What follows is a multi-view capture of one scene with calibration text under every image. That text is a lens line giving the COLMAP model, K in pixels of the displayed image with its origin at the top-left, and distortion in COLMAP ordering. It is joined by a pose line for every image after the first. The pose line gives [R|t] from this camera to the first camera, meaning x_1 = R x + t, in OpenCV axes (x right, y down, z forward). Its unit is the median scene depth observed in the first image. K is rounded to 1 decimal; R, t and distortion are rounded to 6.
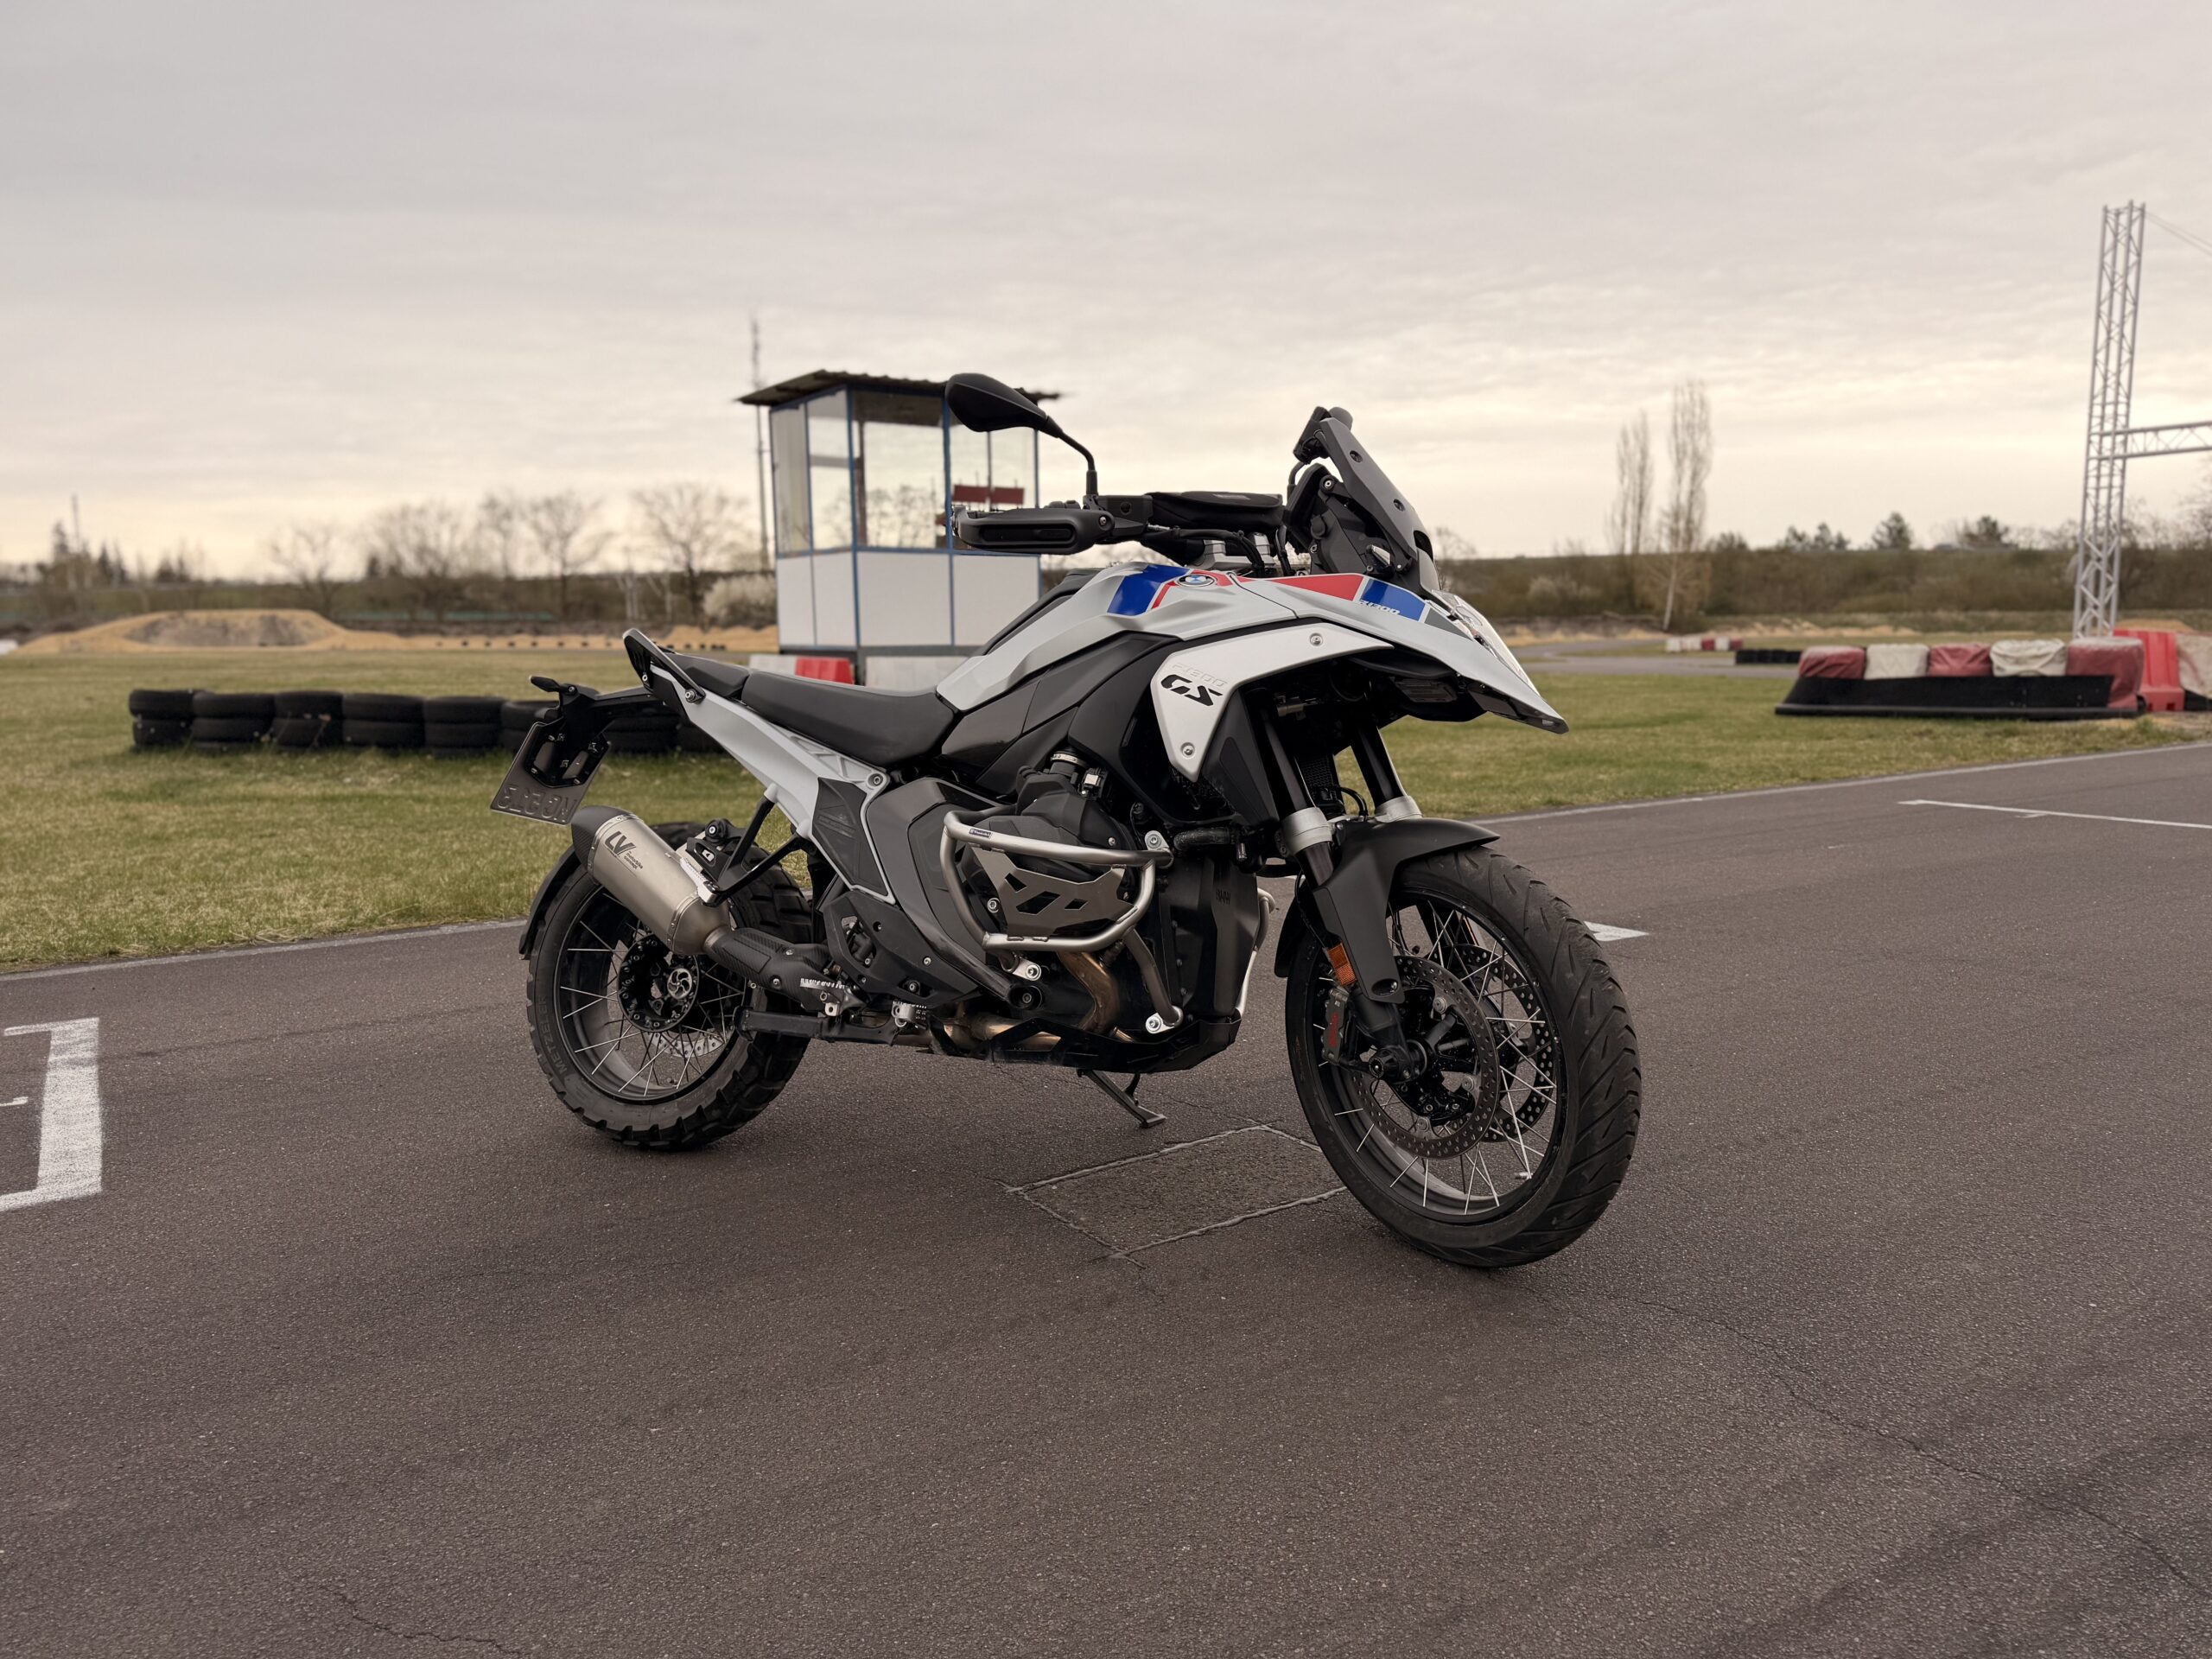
lens RADIAL K [[1553.9, 0, 1106.0], [0, 1553.9, 829.5], [0, 0, 1]] dist [0.083033, -0.108380]
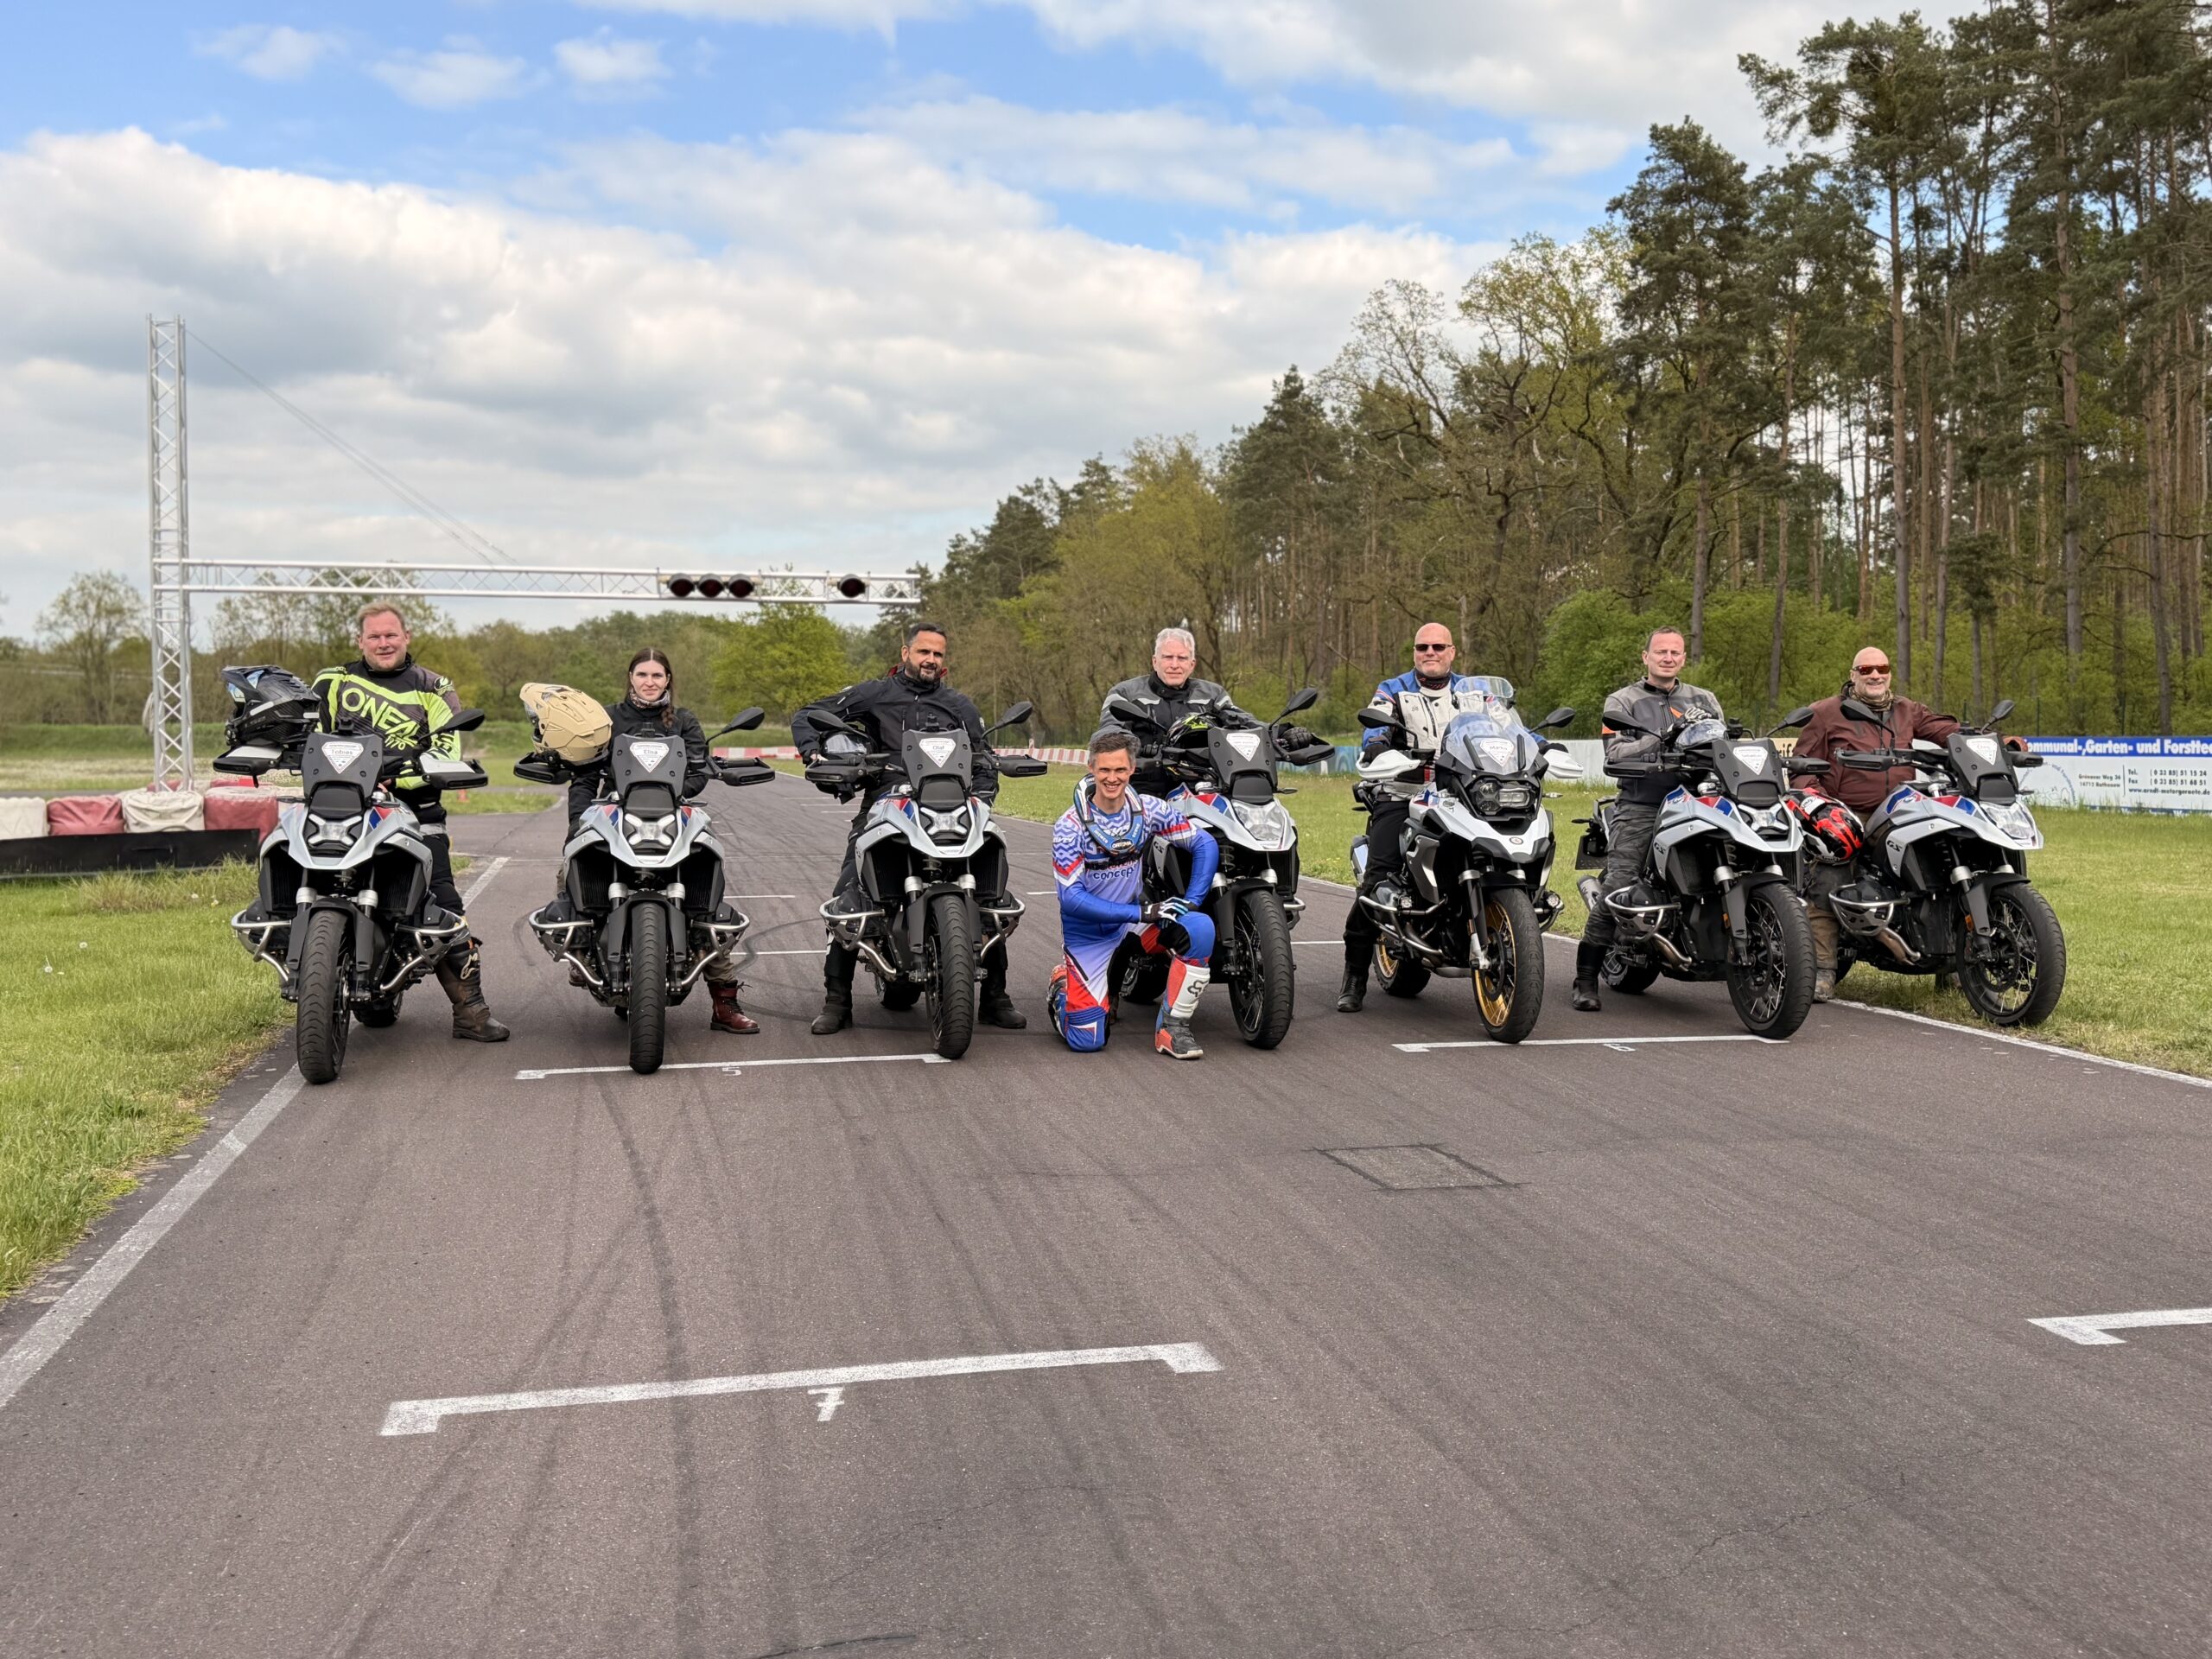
lens RADIAL K [[2256.4, 0, 1106.0], [0, 2256.4, 829.5], [0, 0, 1]] dist [0.105054, -0.476103]
pose [[0.329916, -0.030146, 0.943529, -0.589252], [0.111720, 0.993713, -0.007314, -0.042338], [-0.937376, 0.107824, 0.331209, 0.126879]]
